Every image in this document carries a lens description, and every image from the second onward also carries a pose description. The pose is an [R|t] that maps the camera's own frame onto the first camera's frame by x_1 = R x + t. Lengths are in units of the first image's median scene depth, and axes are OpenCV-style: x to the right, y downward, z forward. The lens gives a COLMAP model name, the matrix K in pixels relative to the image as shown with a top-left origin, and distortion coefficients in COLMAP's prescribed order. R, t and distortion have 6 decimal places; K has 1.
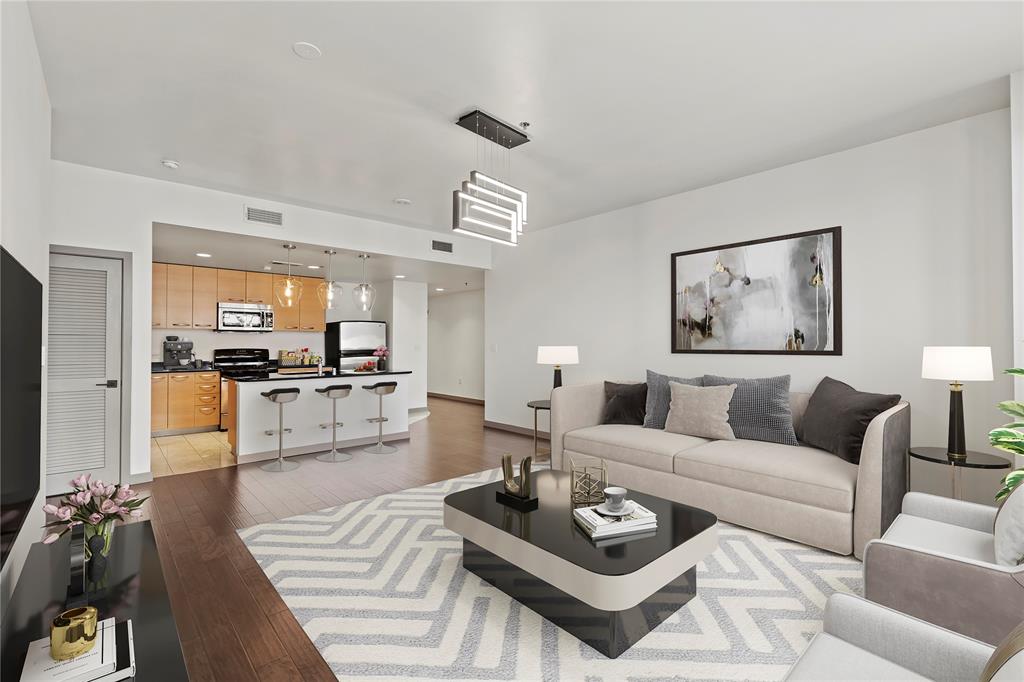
lens RADIAL K [[463.6, 0, 510.1], [0, 463.6, 337.1], [0, 0, 1]] dist [-0.004573, -0.001157]
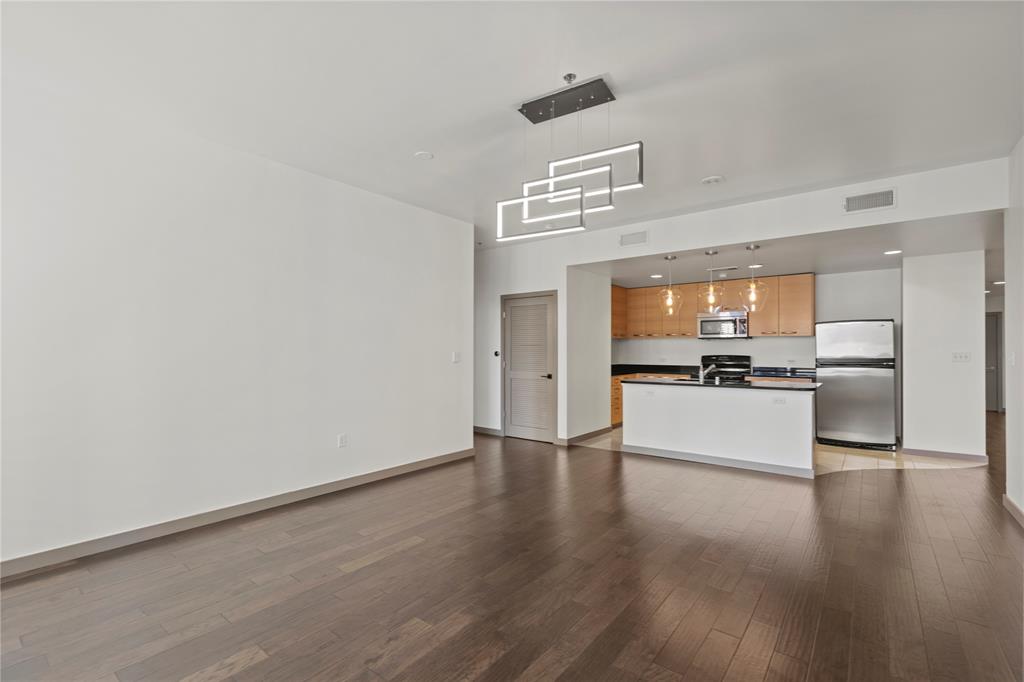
lens RADIAL K [[463.6, 0, 507.2], [0, 463.6, 348.9], [0, 0, 1]] dist [-0.004573, -0.001157]
pose [[0.137654, -0.001409, -0.990479, 0.392737], [0.014765, 0.999891, 0.000630, 0.003044], [0.990370, -0.014712, 0.137659, 0.378496]]
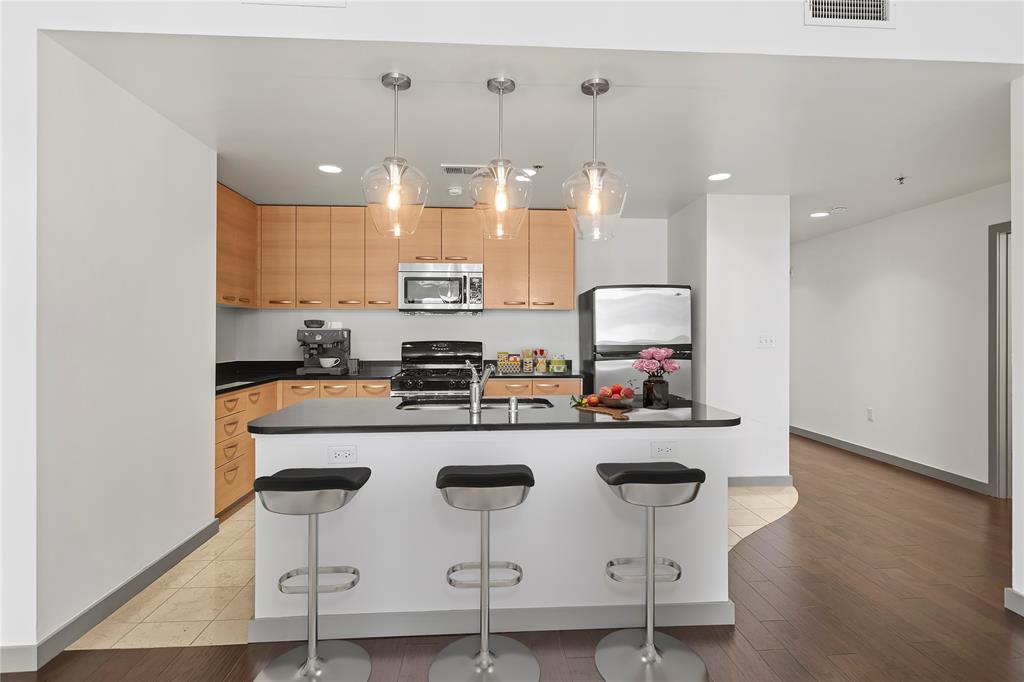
lens RADIAL K [[499.1, 0, 510.8], [0, 499.1, 328.4], [0, 0, 1]] dist [-0.000667, -0.000356]
pose [[0.775835, -0.004944, -0.630916, -0.105012], [0.008501, 0.999960, 0.002617, 0.008254], [0.630878, -0.007393, 0.775847, 0.567135]]
